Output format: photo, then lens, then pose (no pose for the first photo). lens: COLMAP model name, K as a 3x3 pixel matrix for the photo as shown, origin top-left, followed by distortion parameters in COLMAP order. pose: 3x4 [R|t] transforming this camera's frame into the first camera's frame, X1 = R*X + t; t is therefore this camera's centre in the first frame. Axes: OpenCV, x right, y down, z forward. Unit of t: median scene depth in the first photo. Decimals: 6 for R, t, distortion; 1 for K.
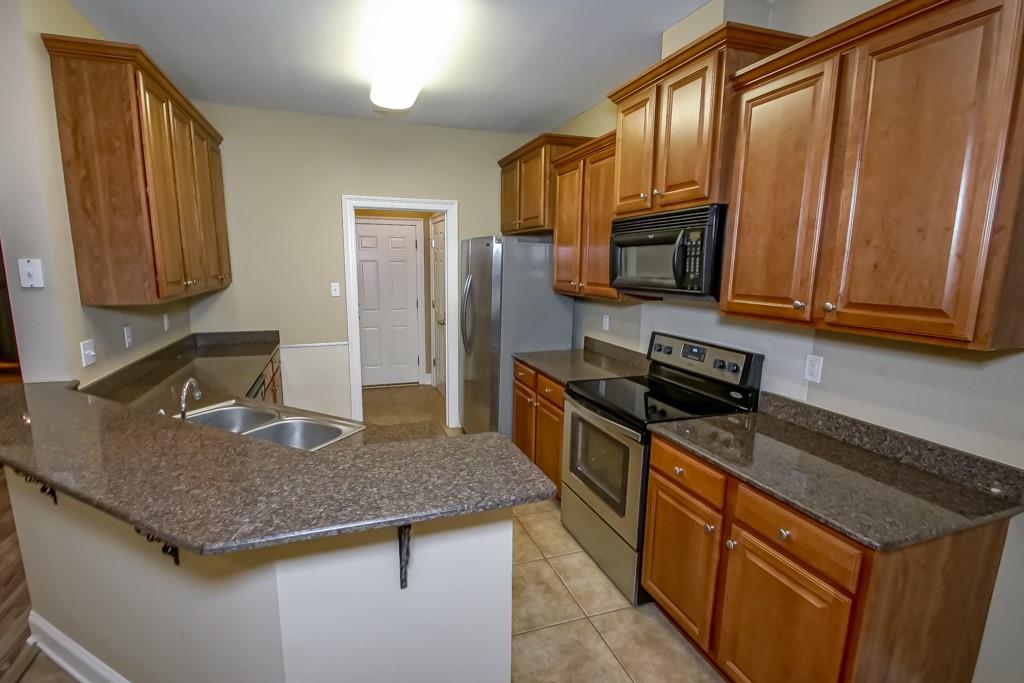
lens RADIAL K [[468.8, 0, 493.0], [0, 468.8, 348.0], [0, 0, 1]] dist [-0.000957, -0.008782]
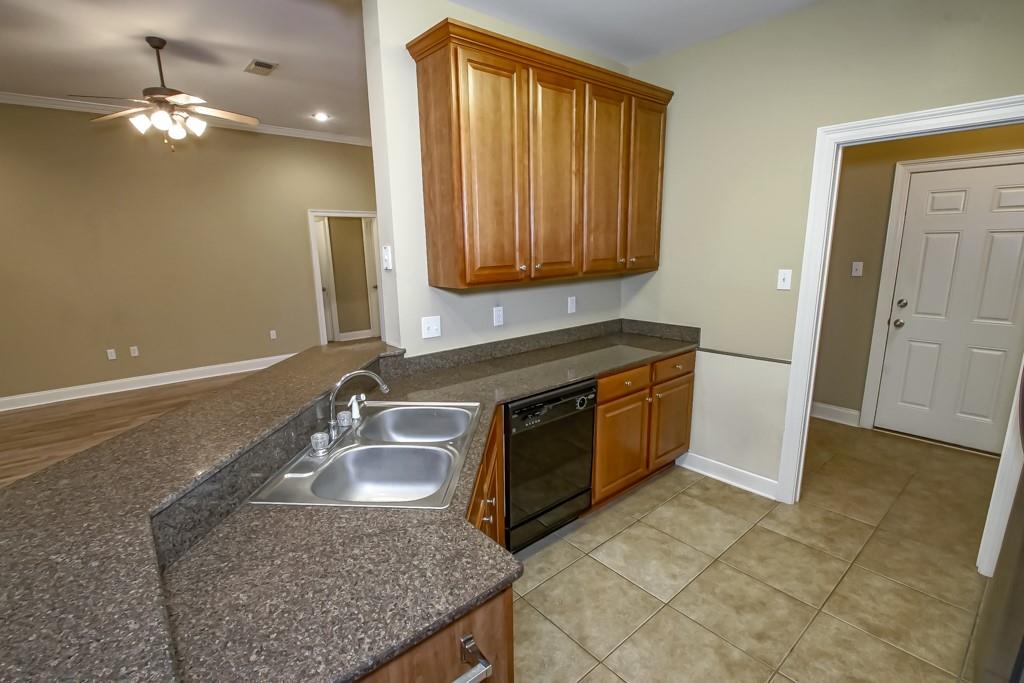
lens RADIAL K [[468.8, 0, 501.7], [0, 468.8, 344.8], [0, 0, 1]] dist [-0.000957, -0.008782]
pose [[0.368685, 0.178237, -0.912306, 0.254733], [-0.141281, 0.980787, 0.134521, -0.123420], [0.918755, 0.079295, 0.386783, 0.710220]]
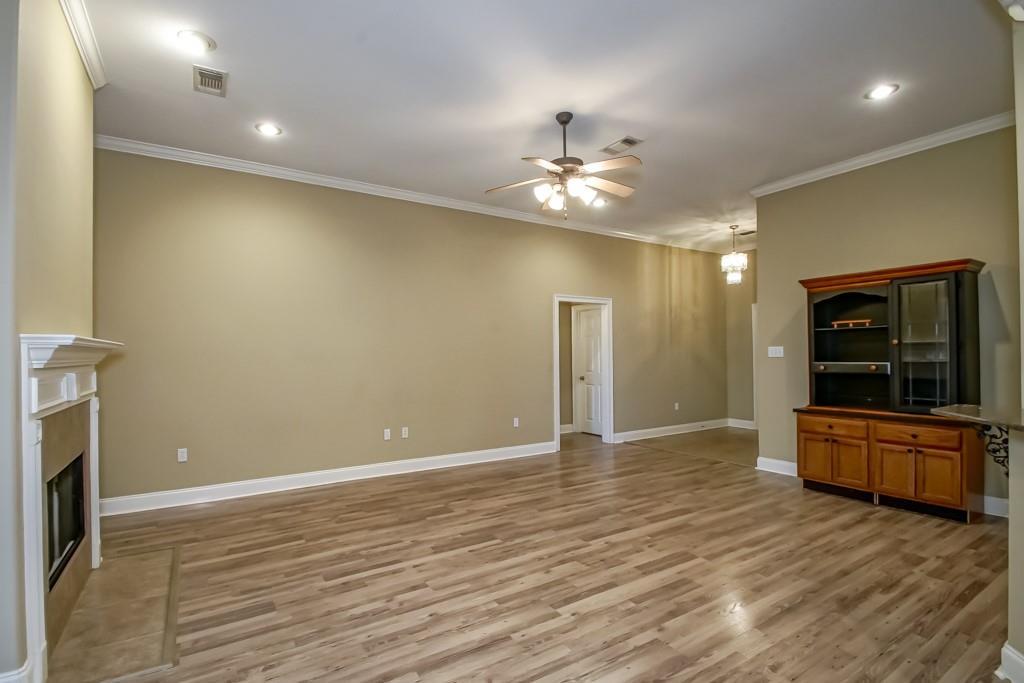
lens RADIAL K [[468.8, 0, 483.4], [0, 468.8, 358.6], [0, 0, 1]] dist [-0.000957, -0.008782]
pose [[0.226426, -0.002244, -0.974026, -0.268362], [-0.160872, 0.986178, -0.039669, 0.164317], [0.960652, 0.165675, 0.222936, -0.291221]]
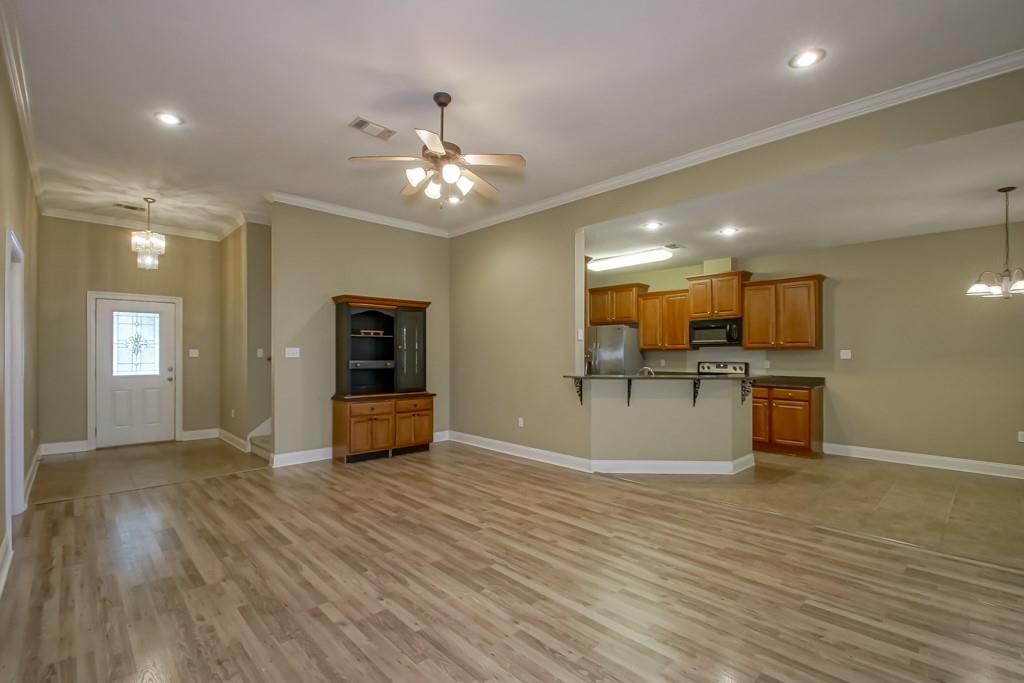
lens RADIAL K [[468.8, 0, 505.1], [0, 468.8, 350.0], [0, 0, 1]] dist [-0.000957, -0.008782]
pose [[0.899001, -0.003871, 0.437930, -2.187338], [0.083696, 0.983049, -0.163124, 0.291705], [-0.429875, 0.183301, 0.884086, -1.057458]]
